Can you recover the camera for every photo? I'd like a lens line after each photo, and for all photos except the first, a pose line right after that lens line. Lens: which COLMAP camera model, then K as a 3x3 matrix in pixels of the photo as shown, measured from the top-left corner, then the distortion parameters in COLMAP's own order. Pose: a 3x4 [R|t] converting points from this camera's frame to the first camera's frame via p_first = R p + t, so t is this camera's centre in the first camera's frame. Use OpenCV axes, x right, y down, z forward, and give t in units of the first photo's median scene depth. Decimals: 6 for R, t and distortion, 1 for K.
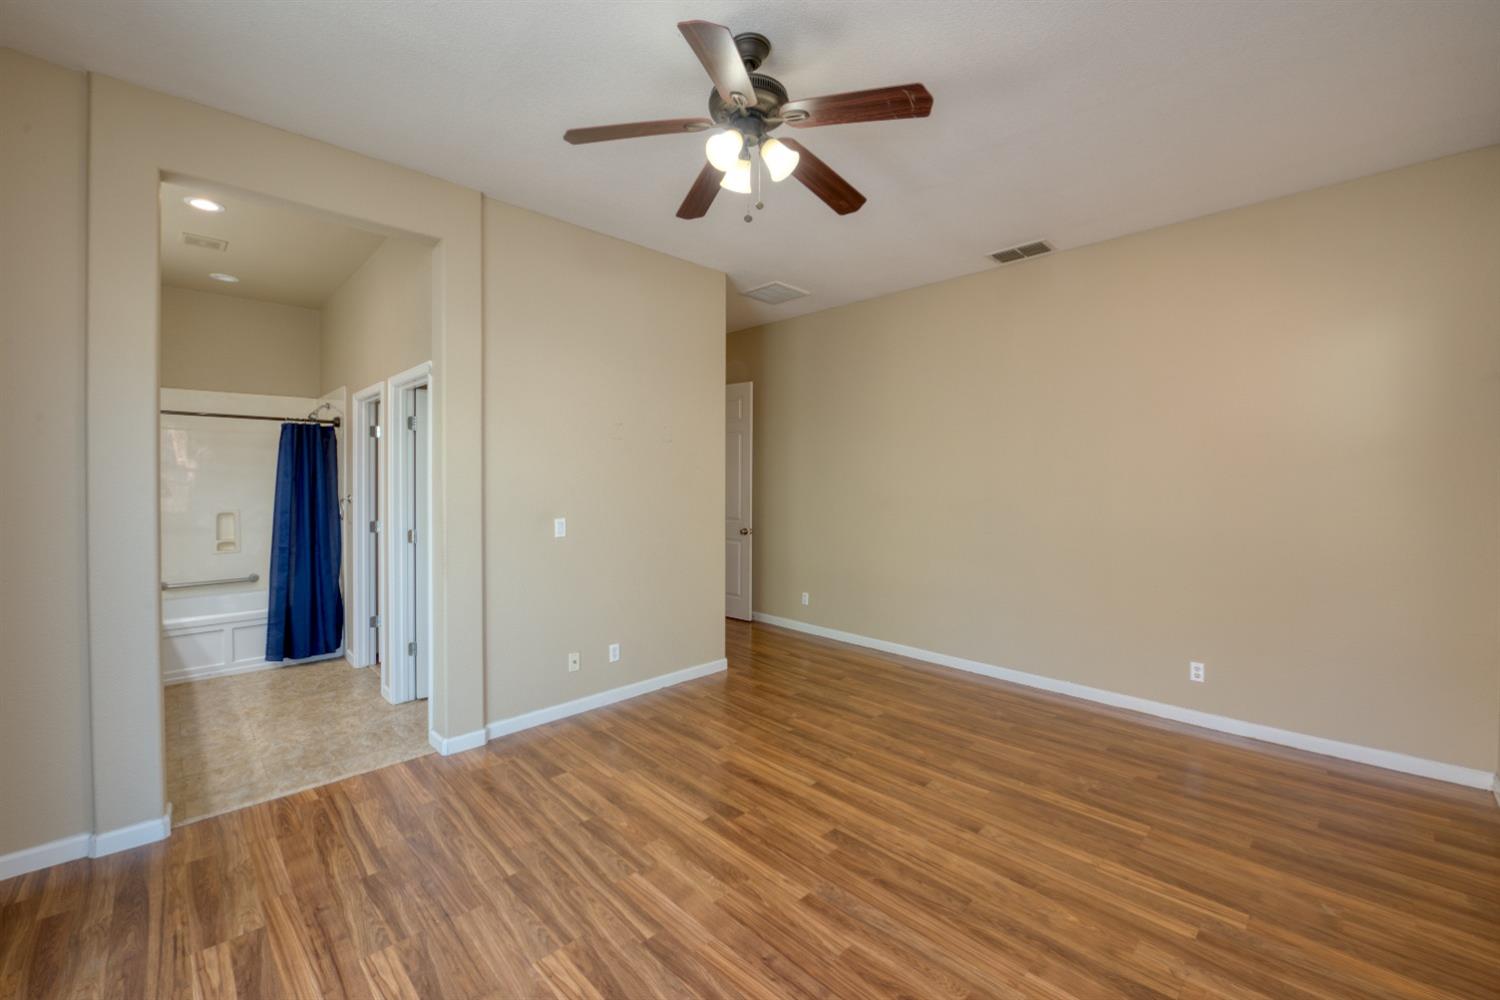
lens RADIAL K [[600.6, 0, 752.6], [0, 600.6, 490.4], [0, 0, 1]] dist [-0.020602, 0.000216]
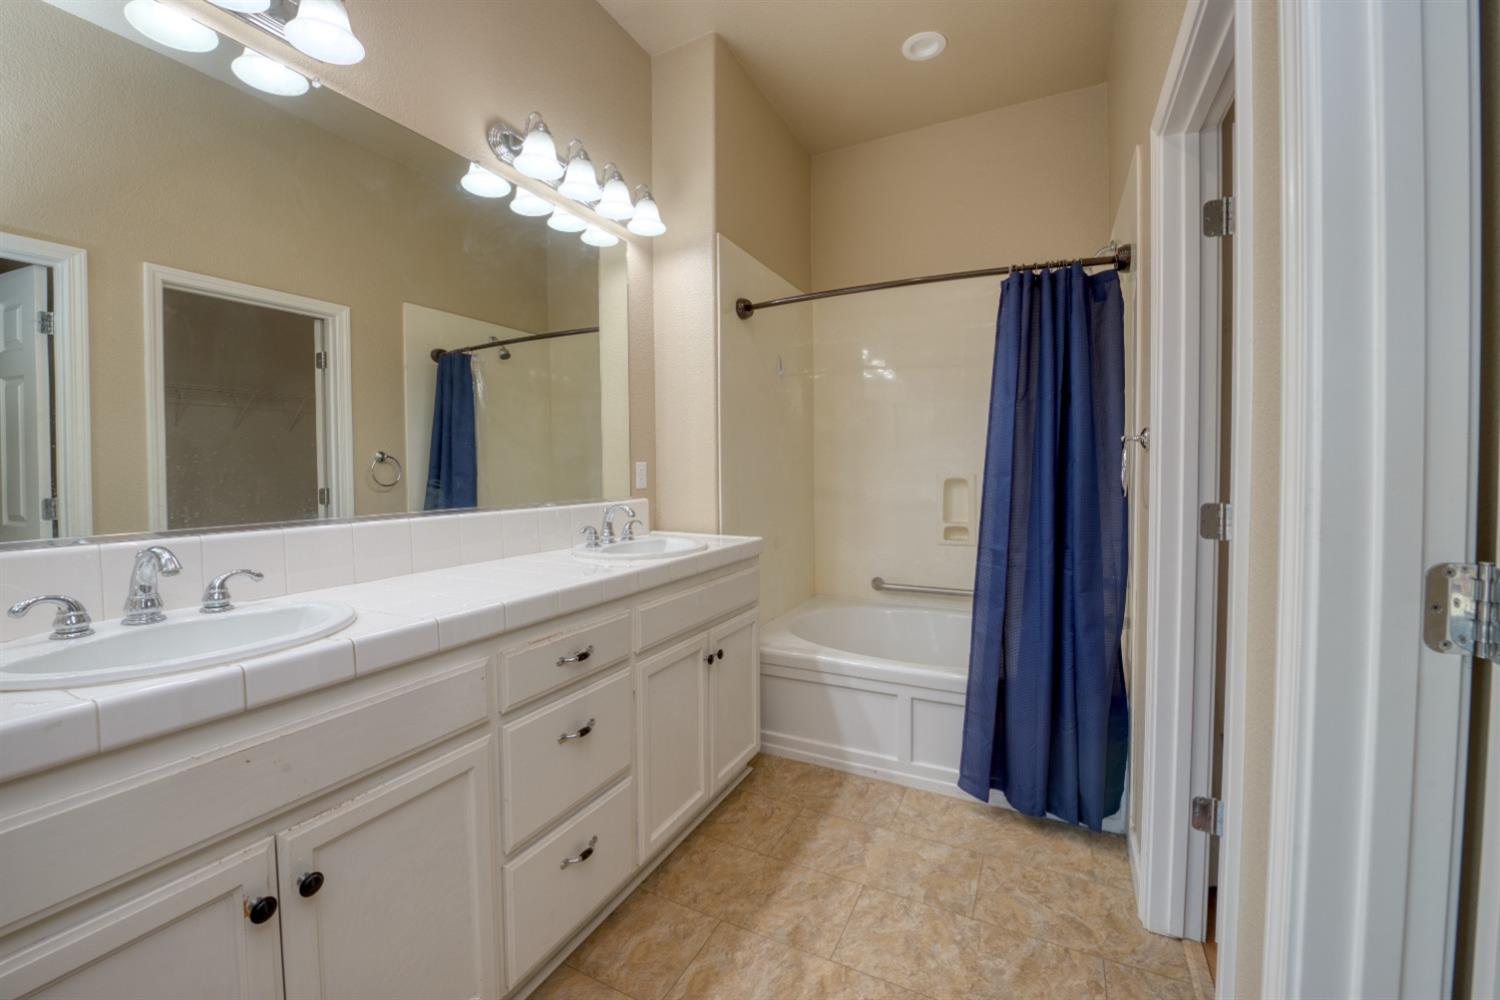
lens RADIAL K [[600.6, 0, 733.6], [0, 600.6, 477.5], [0, 0, 1]] dist [-0.020602, 0.000216]
pose [[0.301875, 0.011738, -0.953275, -0.556354], [-0.013690, 0.999874, 0.007977, 0.052270], [0.953249, 0.010642, 0.301997, 0.889809]]
